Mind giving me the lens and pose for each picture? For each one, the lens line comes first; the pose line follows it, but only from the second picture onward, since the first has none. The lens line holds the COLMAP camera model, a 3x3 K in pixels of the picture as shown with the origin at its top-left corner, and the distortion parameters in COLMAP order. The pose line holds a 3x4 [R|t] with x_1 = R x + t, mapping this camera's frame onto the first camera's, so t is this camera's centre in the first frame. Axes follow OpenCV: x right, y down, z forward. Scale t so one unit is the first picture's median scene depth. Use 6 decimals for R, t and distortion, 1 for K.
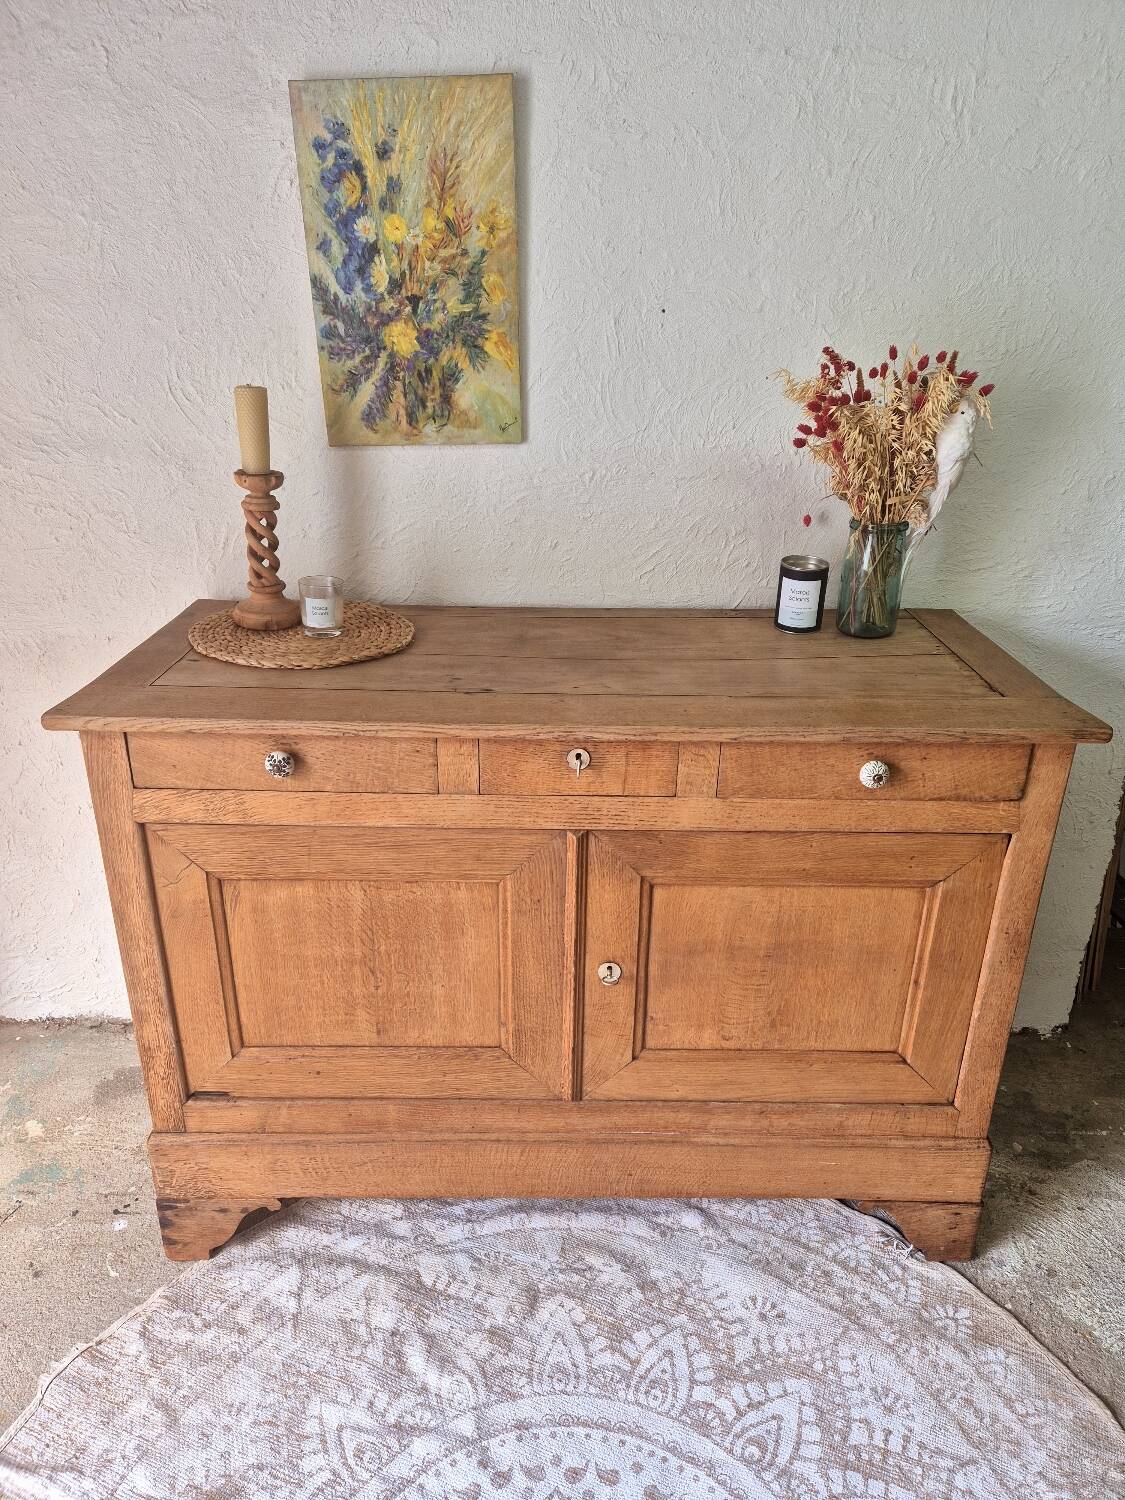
lens RADIAL K [[986.6, 0, 571.7], [0, 986.6, 748.4], [0, 0, 1]] dist [0.088011, -0.079666]
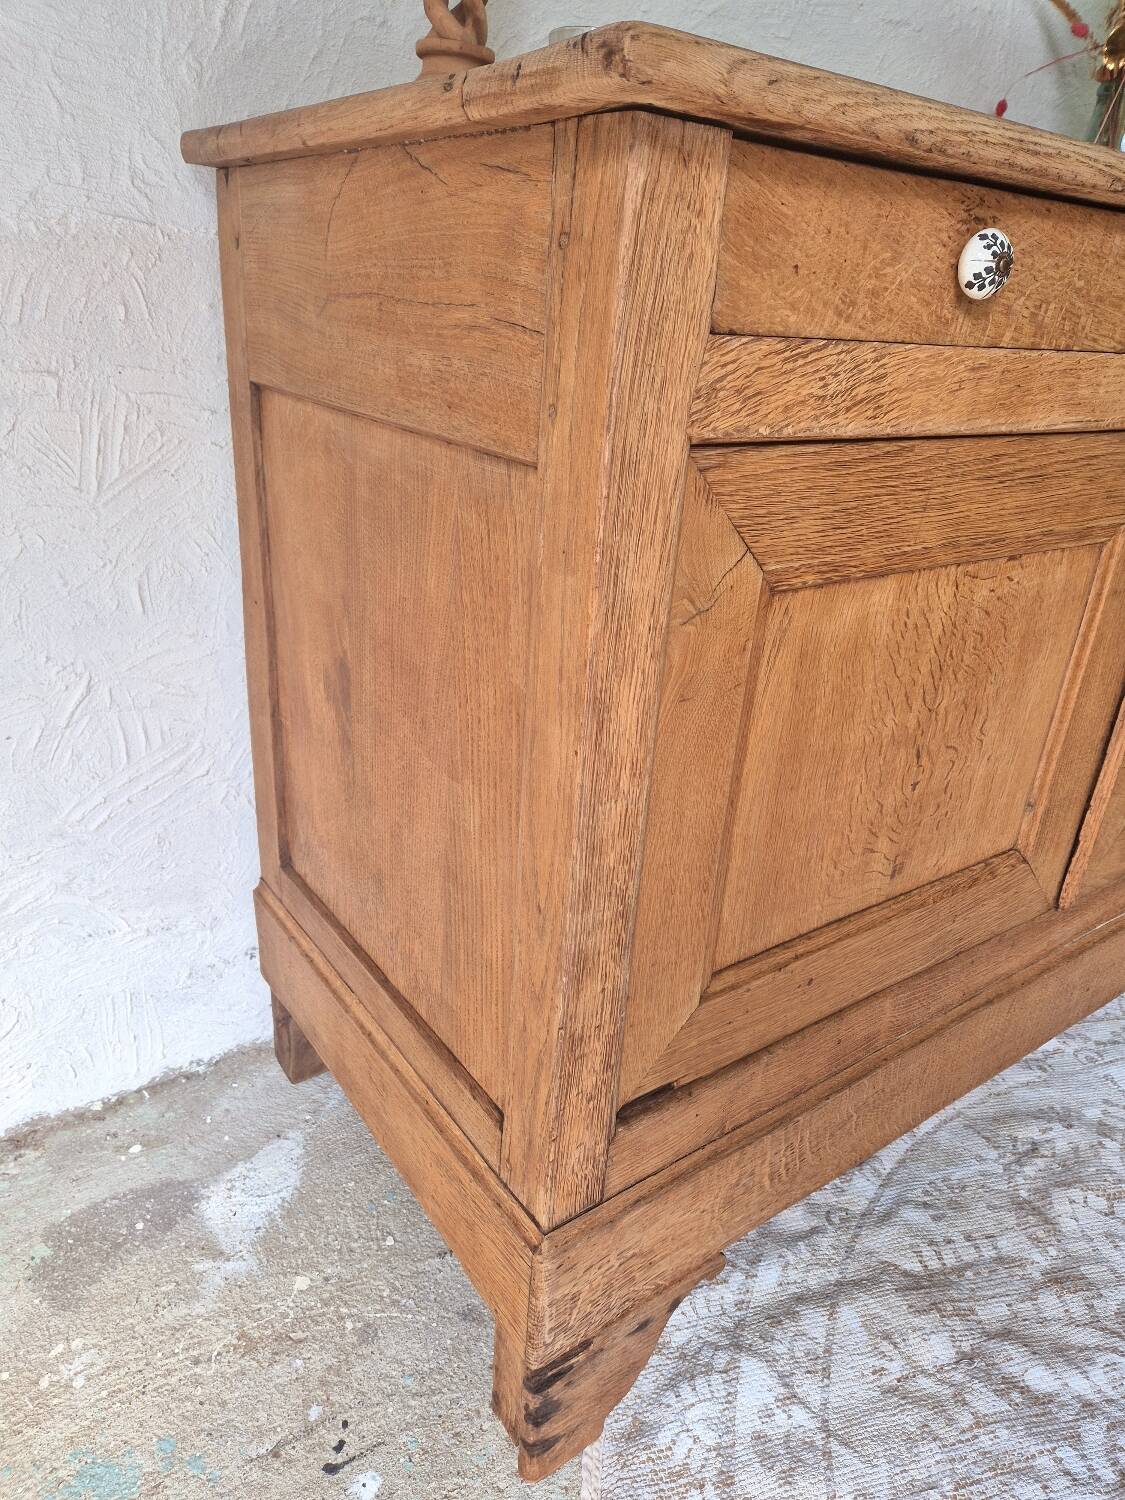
lens RADIAL K [[1006.6, 0, 562.0], [0, 1006.6, 736.4], [0, 0, 1]] dist [0.049566, -0.040247]
pose [[0.818752, -0.196073, 0.539630, -0.620533], [0.180625, 0.980122, 0.082072, 0.127707], [-0.544996, 0.030274, 0.837892, 0.612096]]
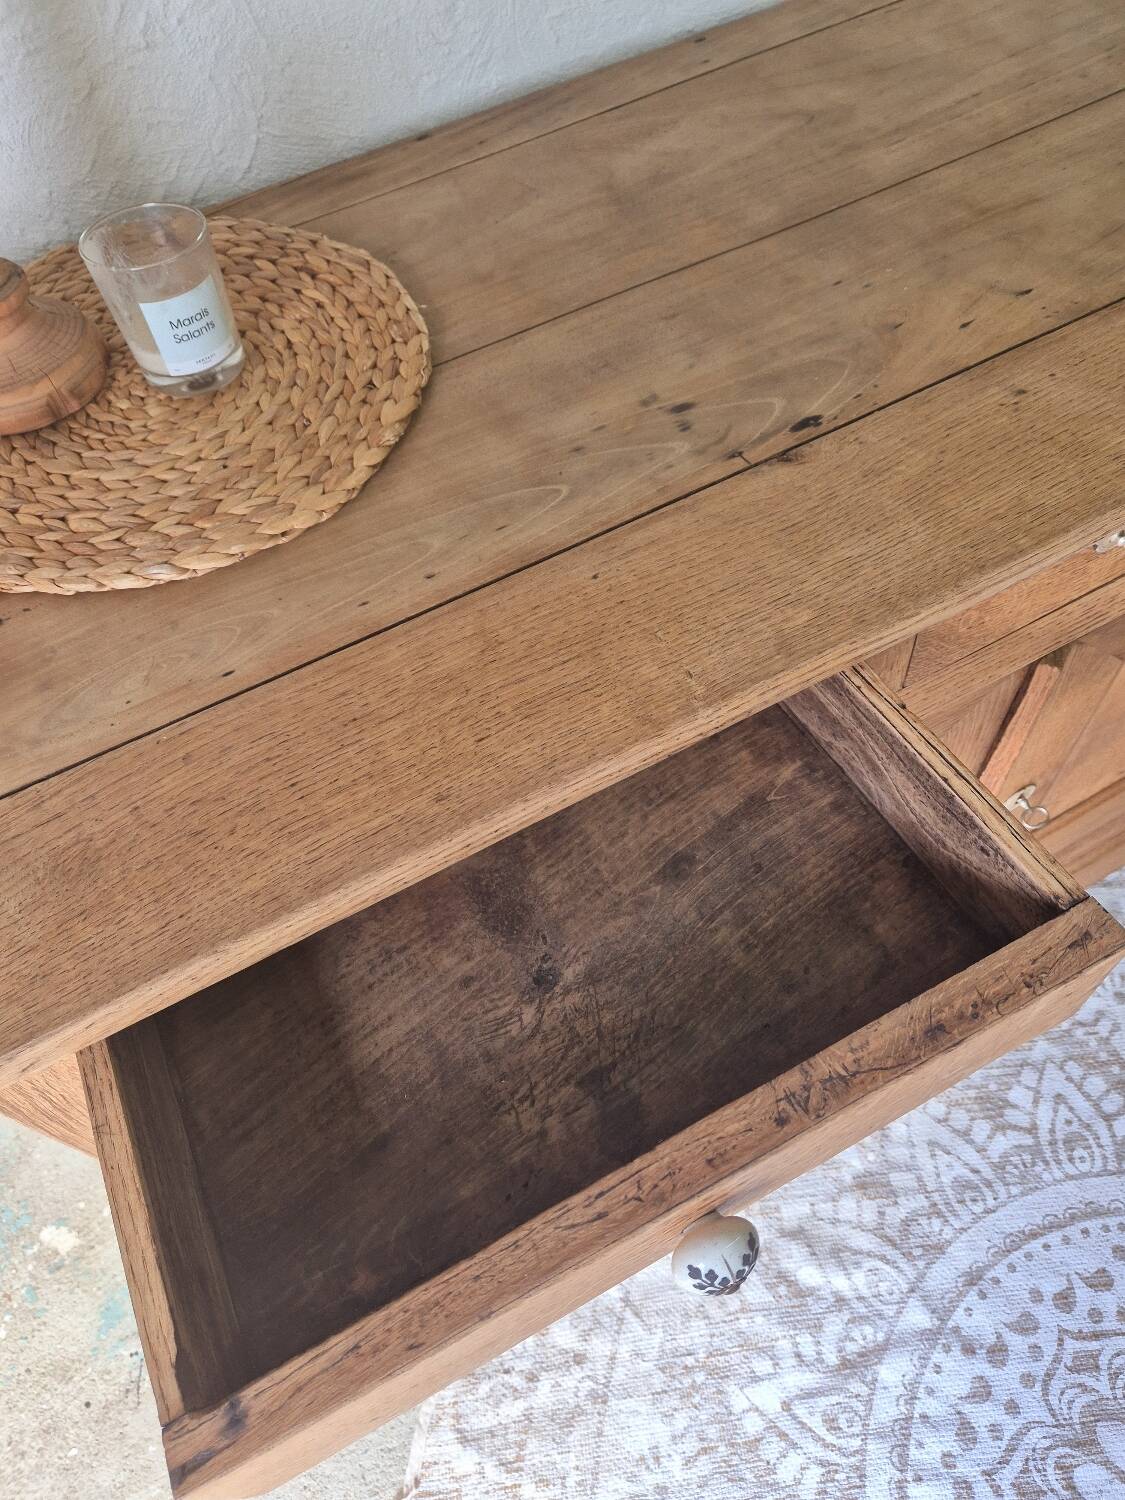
lens RADIAL K [[1012.5, 0, 561.4], [0, 1012.5, 738.3], [0, 0, 1]] dist [0.061897, -0.060536]
pose [[0.884792, -0.434497, 0.168389, -0.266337], [0.281457, 0.786303, 0.550009, -0.191087], [-0.371382, -0.439249, 0.818007, 0.589110]]
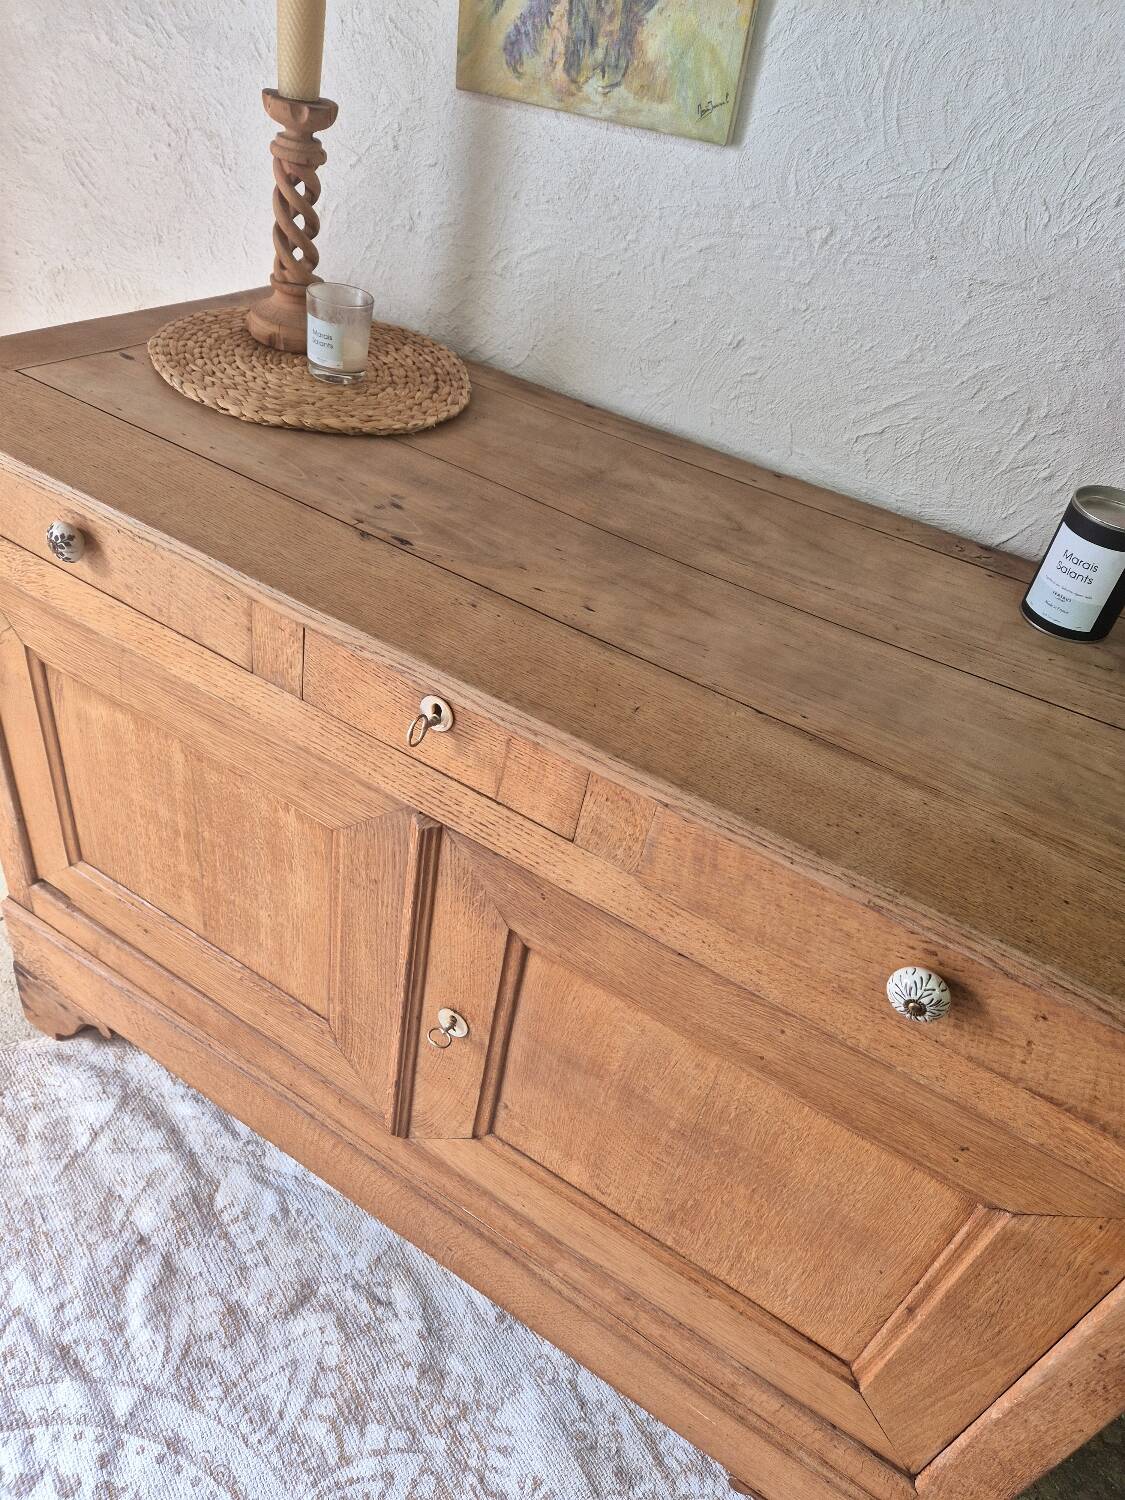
lens RADIAL K [[1000.1, 0, 568.2], [0, 1000.1, 742.2], [0, 0, 1]] dist [0.076697, -0.073059]
pose [[0.848104, 0.410951, -0.334422, 0.232693], [-0.334526, 0.904802, 0.263487, -0.130422], [0.410866, -0.111592, 0.904840, 0.426674]]
